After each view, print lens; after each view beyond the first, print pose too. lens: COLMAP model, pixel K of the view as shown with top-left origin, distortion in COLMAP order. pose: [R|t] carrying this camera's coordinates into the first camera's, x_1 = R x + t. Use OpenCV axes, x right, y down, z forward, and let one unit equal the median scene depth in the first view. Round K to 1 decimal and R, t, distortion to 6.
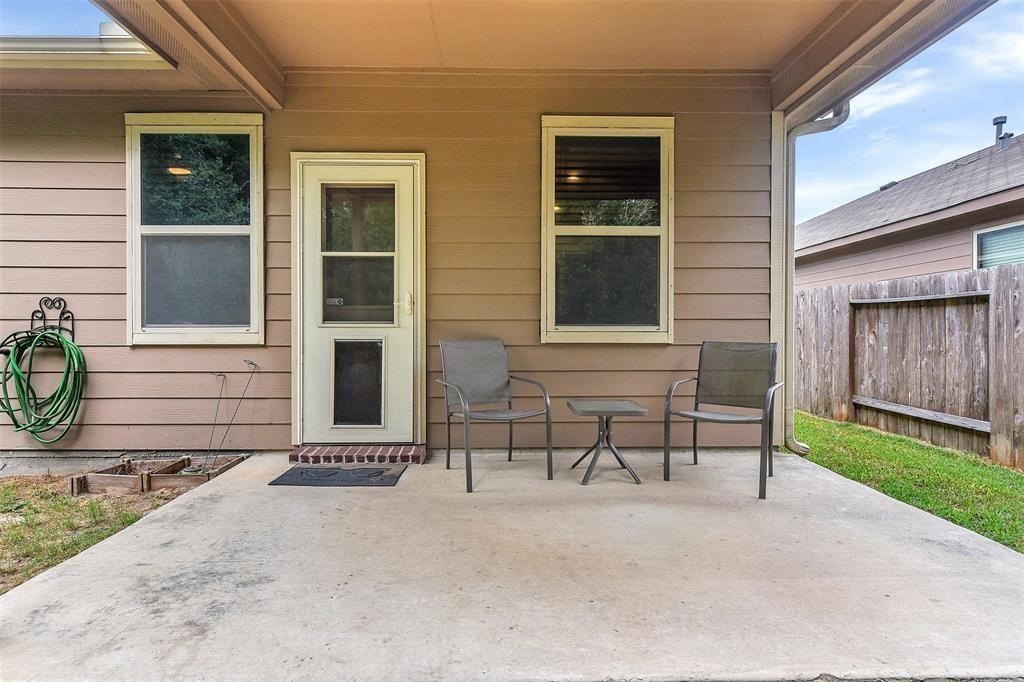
lens RADIAL K [[517.3, 0, 511.4], [0, 517.3, 337.5], [0, 0, 1]] dist [0.002960, 0.000504]
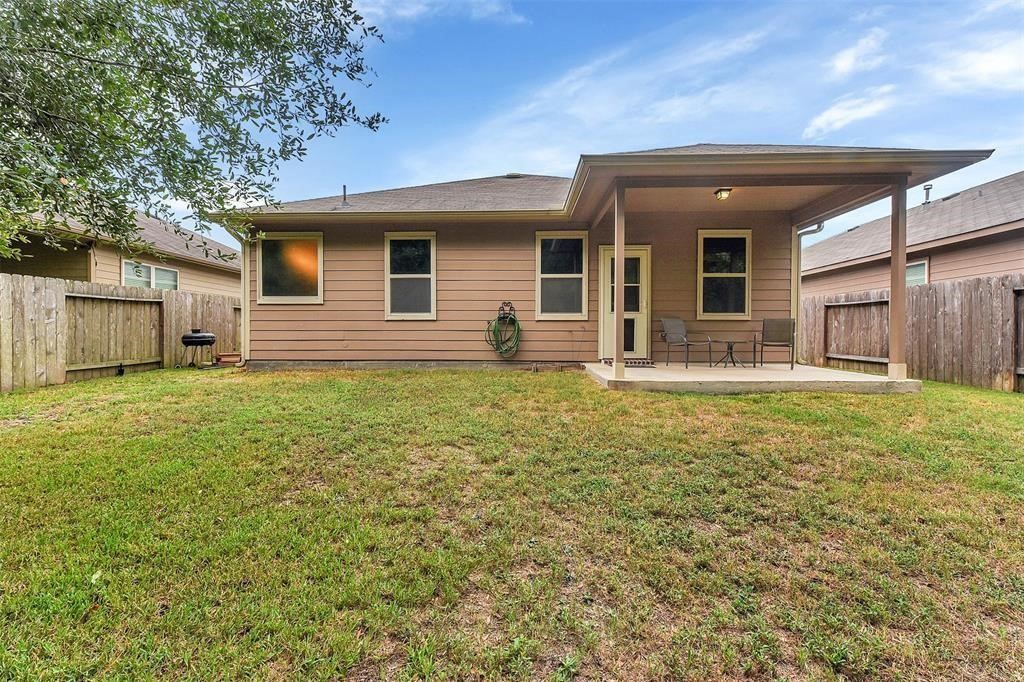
lens RADIAL K [[438.9, 0, 510.1], [0, 438.9, 340.7], [0, 0, 1]] dist [0.000177, -0.000066]
pose [[0.998794, 0.002707, -0.049024, -0.701131], [-0.002472, 0.999985, 0.004846, 0.097710], [0.049036, -0.004719, 0.998786, -1.108549]]
